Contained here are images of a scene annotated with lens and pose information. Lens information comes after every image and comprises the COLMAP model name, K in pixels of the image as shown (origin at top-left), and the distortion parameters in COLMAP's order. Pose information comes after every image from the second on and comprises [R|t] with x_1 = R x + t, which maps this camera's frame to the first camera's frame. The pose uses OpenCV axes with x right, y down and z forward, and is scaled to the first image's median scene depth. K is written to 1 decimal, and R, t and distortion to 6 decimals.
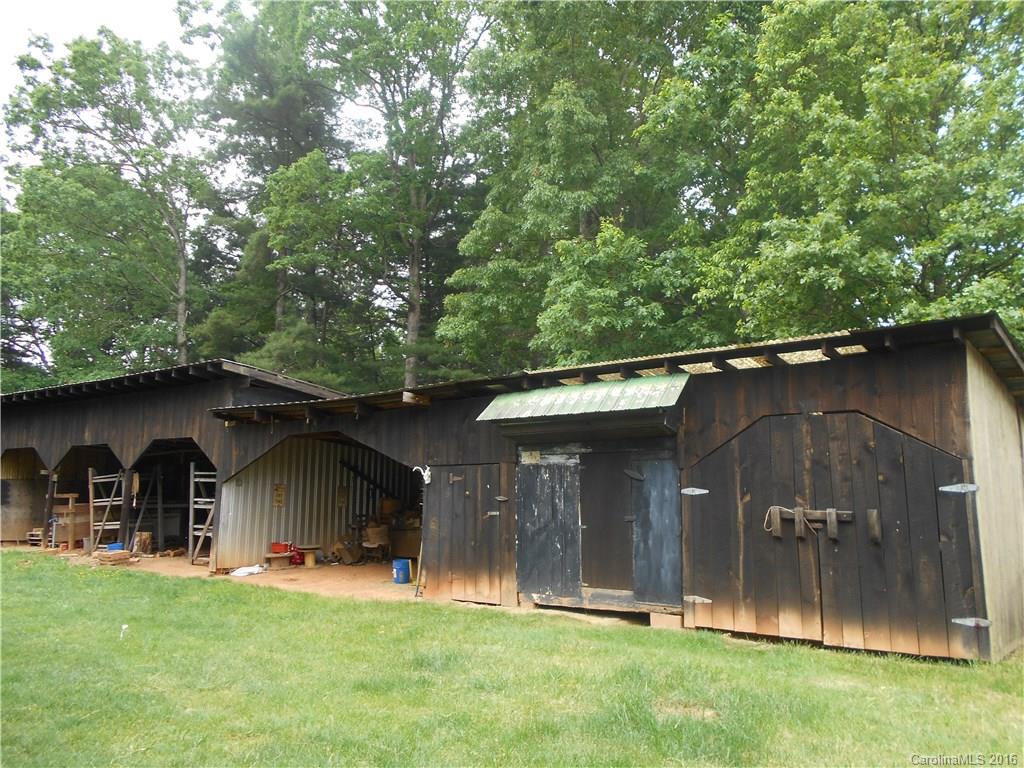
lens RADIAL K [[794.8, 0, 514.5], [0, 794.8, 390.0], [0, 0, 1]] dist [-0.035743, 0.013607]
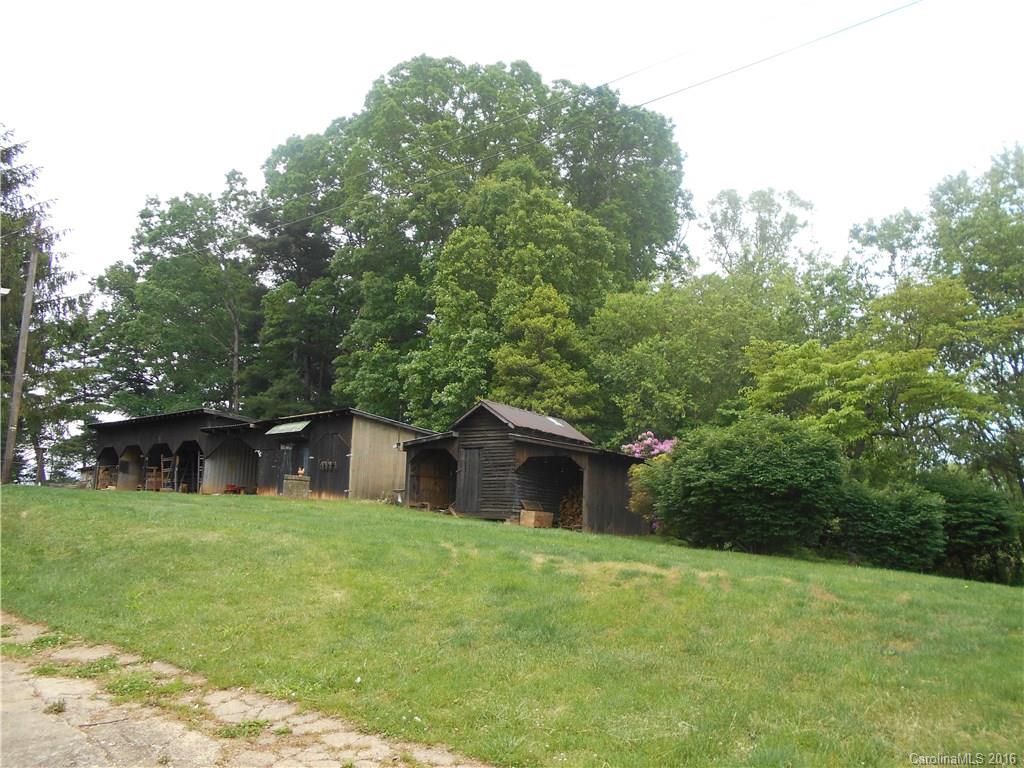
lens RADIAL K [[794.8, 0, 515.2], [0, 794.8, 387.1], [0, 0, 1]] dist [-0.035743, 0.013607]
pose [[0.989876, -0.005596, -0.141822, 0.733444], [0.003850, 0.999913, -0.012584, -0.054913], [0.141880, 0.011910, 0.989812, -1.014526]]
